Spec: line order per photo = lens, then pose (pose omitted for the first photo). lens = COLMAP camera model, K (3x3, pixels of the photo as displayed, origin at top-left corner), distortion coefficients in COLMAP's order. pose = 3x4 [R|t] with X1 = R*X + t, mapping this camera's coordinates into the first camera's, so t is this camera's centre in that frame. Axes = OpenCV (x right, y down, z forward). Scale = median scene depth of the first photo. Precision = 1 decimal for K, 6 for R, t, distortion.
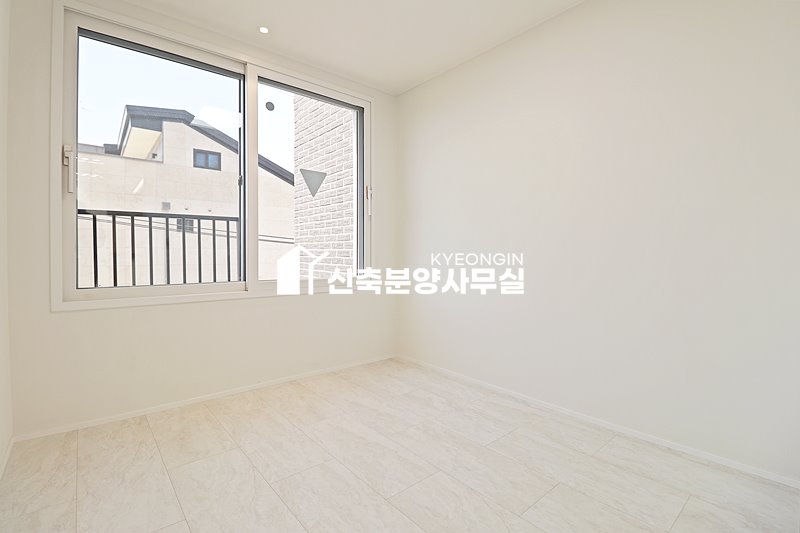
lens RADIAL K [[370.7, 0, 402.4], [0, 370.7, 258.2], [0, 0, 1]] dist [-0.002644, -0.011580]
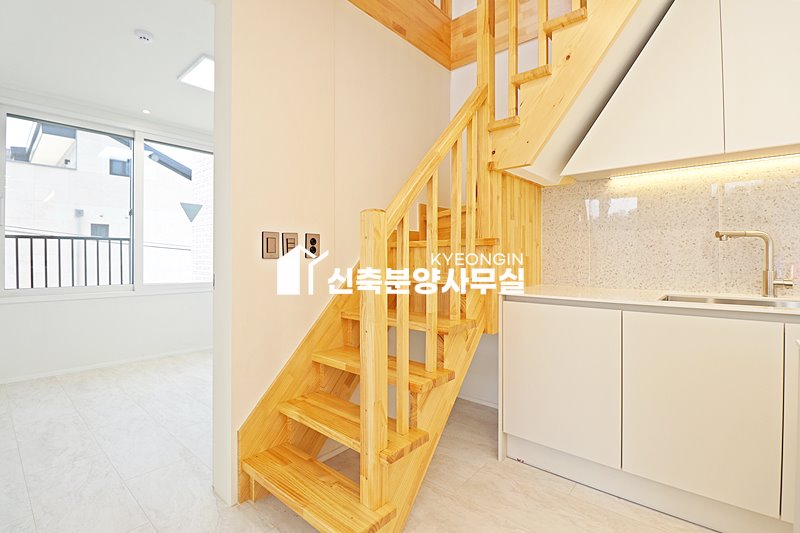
lens RADIAL K [[370.7, 0, 399.7], [0, 370.7, 258.2], [0, 0, 1]] dist [-0.002644, -0.011580]
pose [[0.989486, -0.000267, 0.144626, 0.352872], [0.002276, 0.999903, -0.013726, -0.013571], [-0.144608, 0.013910, 0.989391, -0.503772]]
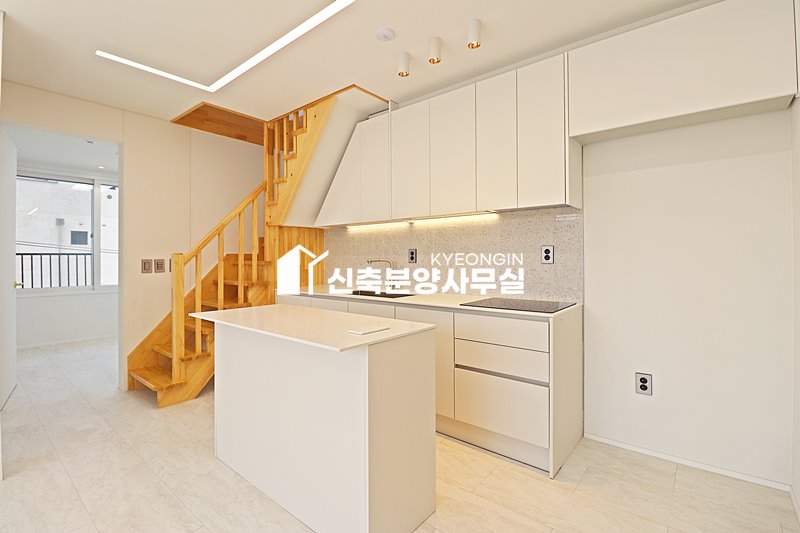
lens RADIAL K [[370.7, 0, 400.2], [0, 370.7, 258.7], [0, 0, 1]] dist [-0.002644, -0.011580]
pose [[0.985509, -0.001778, 0.169613, 0.836857], [0.003854, 0.999922, -0.011911, -0.050154], [-0.169579, 0.012392, 0.985439, -1.197761]]
